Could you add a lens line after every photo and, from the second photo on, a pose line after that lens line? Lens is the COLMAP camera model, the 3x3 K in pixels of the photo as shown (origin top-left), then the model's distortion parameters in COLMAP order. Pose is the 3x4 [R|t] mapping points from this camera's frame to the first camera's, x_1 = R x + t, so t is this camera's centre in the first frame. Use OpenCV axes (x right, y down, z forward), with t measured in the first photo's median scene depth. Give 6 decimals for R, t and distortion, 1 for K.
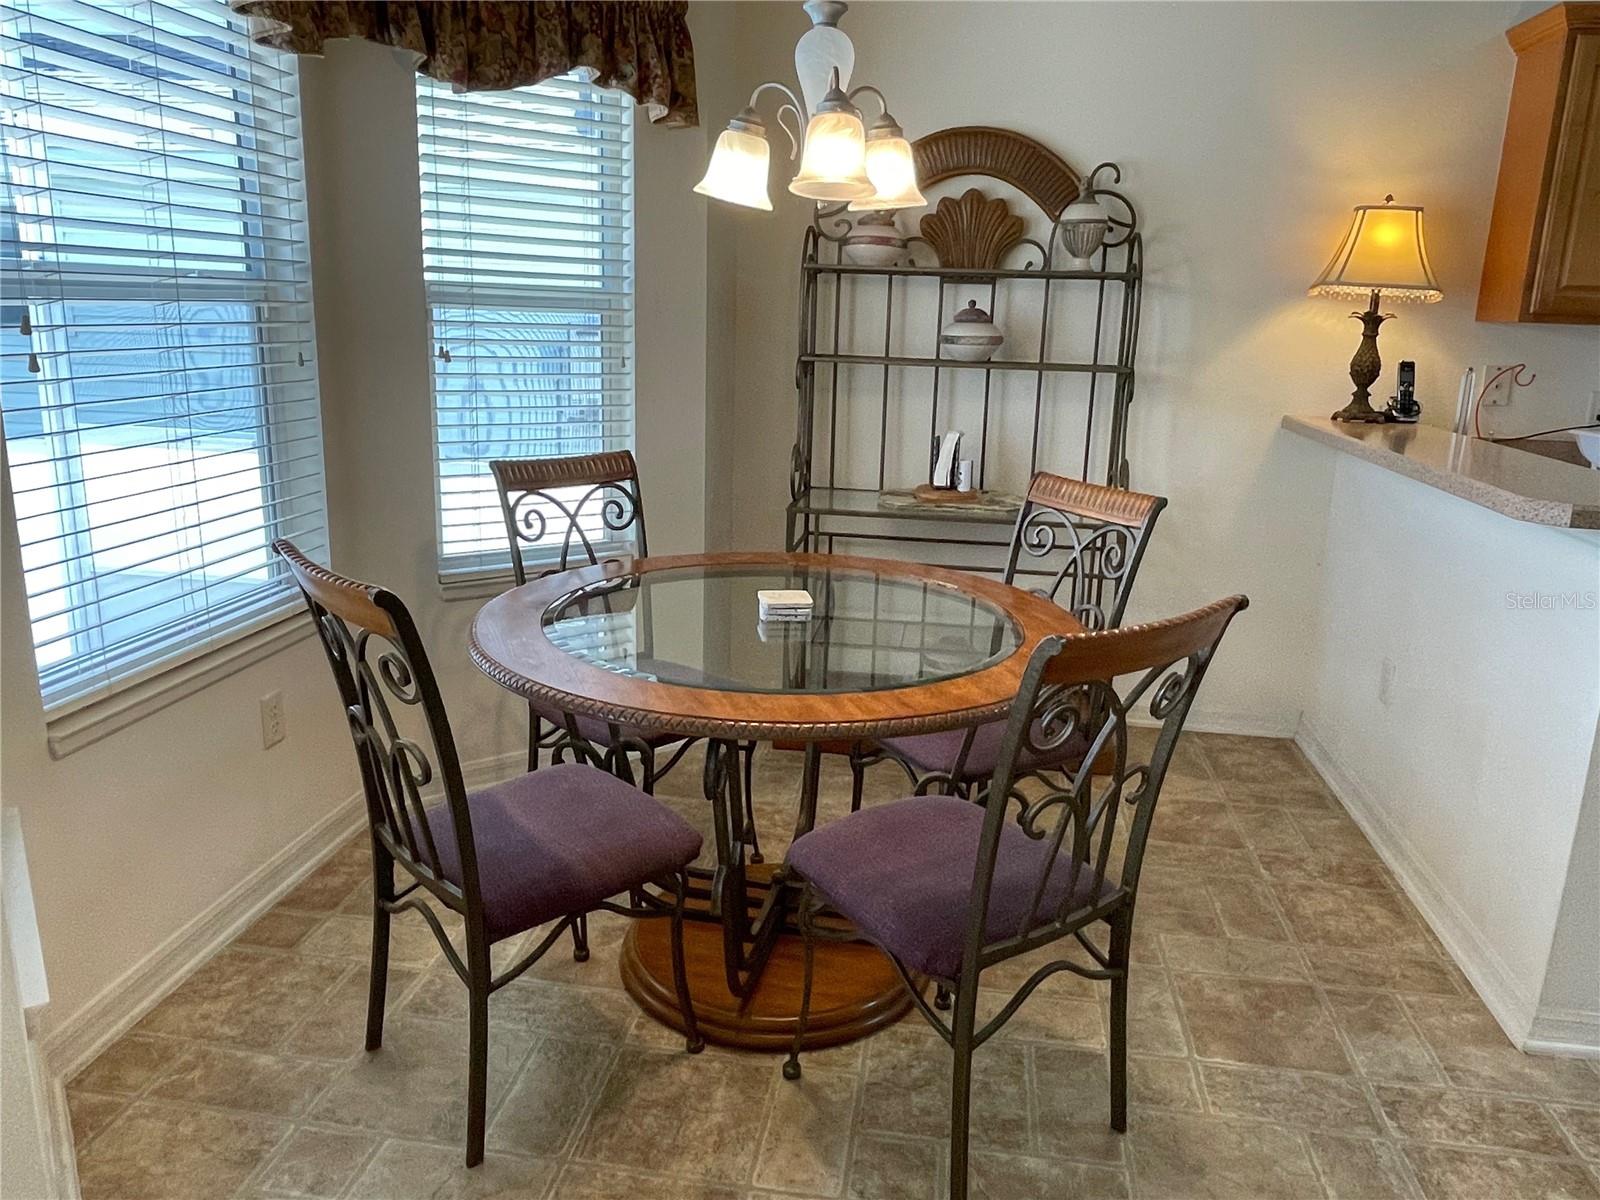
lens RADIAL K [[1135.8, 0, 804.2], [0, 1135.8, 595.7], [0, 0, 1]] dist [-0.010419, 0.002026]
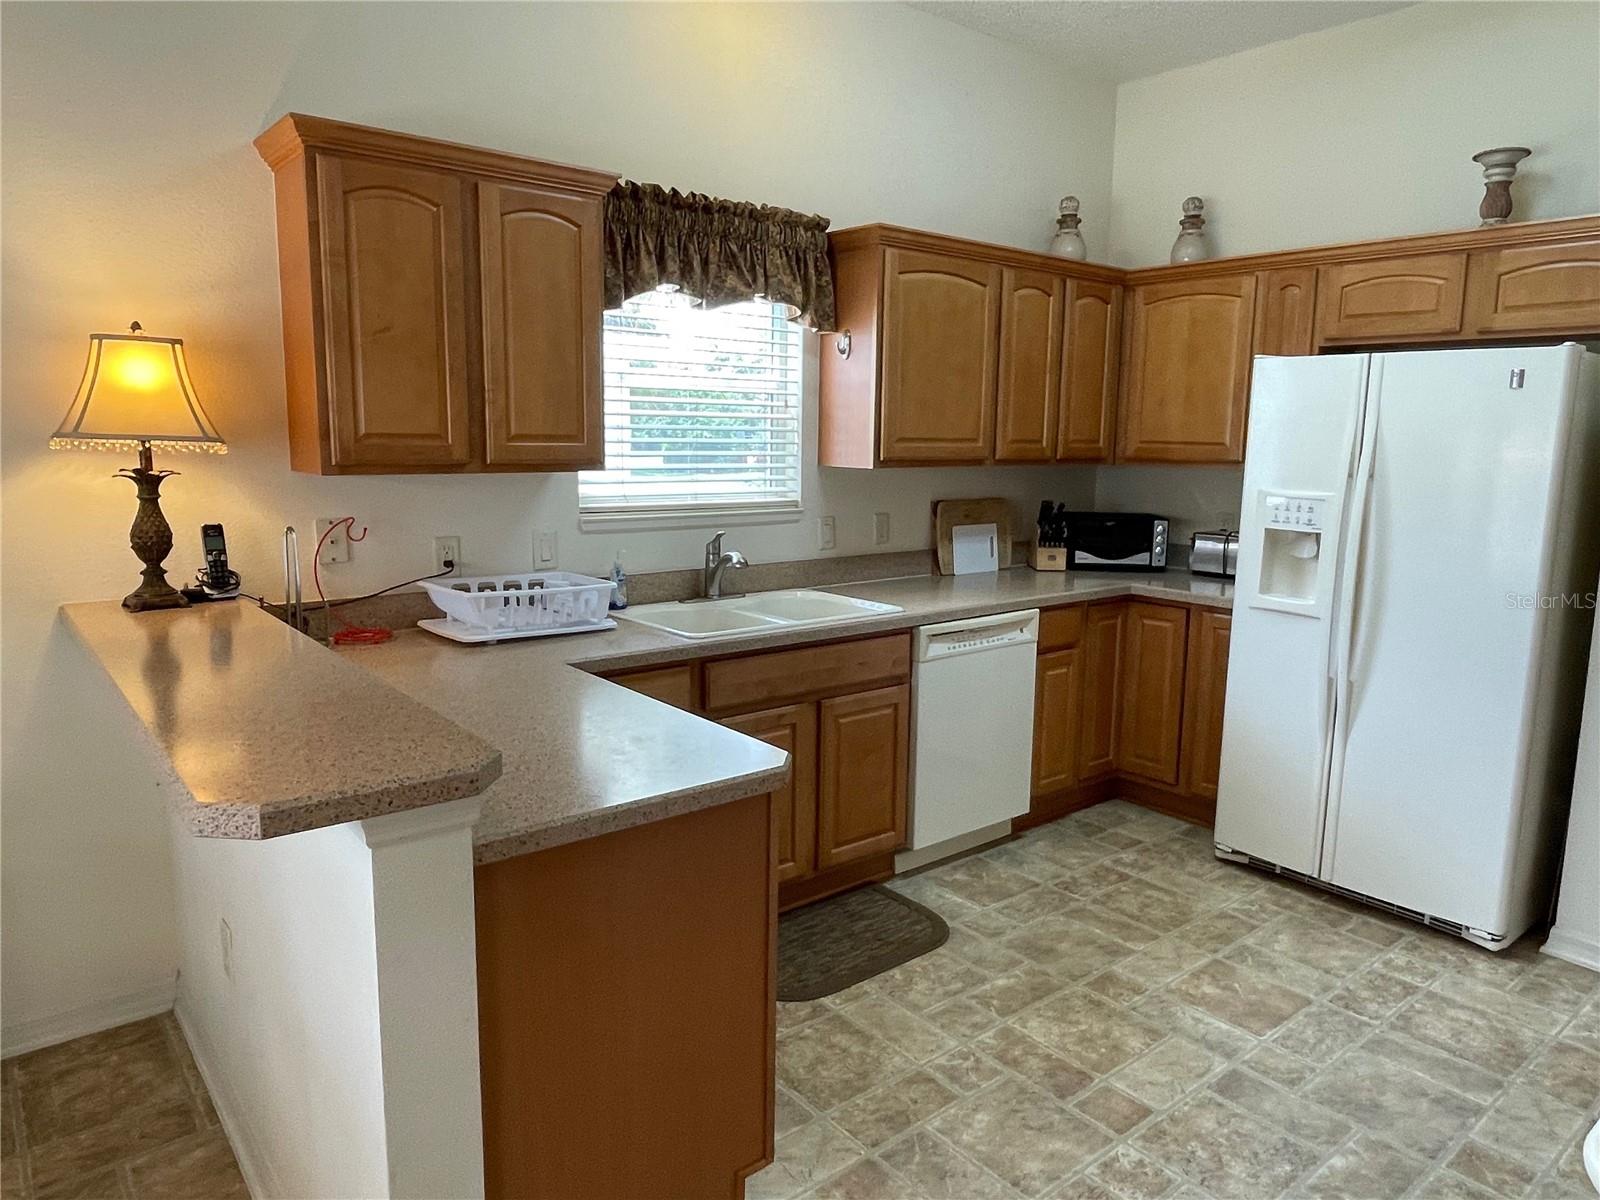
lens RADIAL K [[1037.9, 0, 800.3], [0, 1037.9, 596.9], [0, 0, 1]] dist [0.005292, -0.003398]
pose [[0.678670, -0.139553, 0.721063, 0.279145], [0.185143, 0.982583, 0.015908, -0.091442], [-0.710724, 0.122703, 0.692687, 0.193005]]
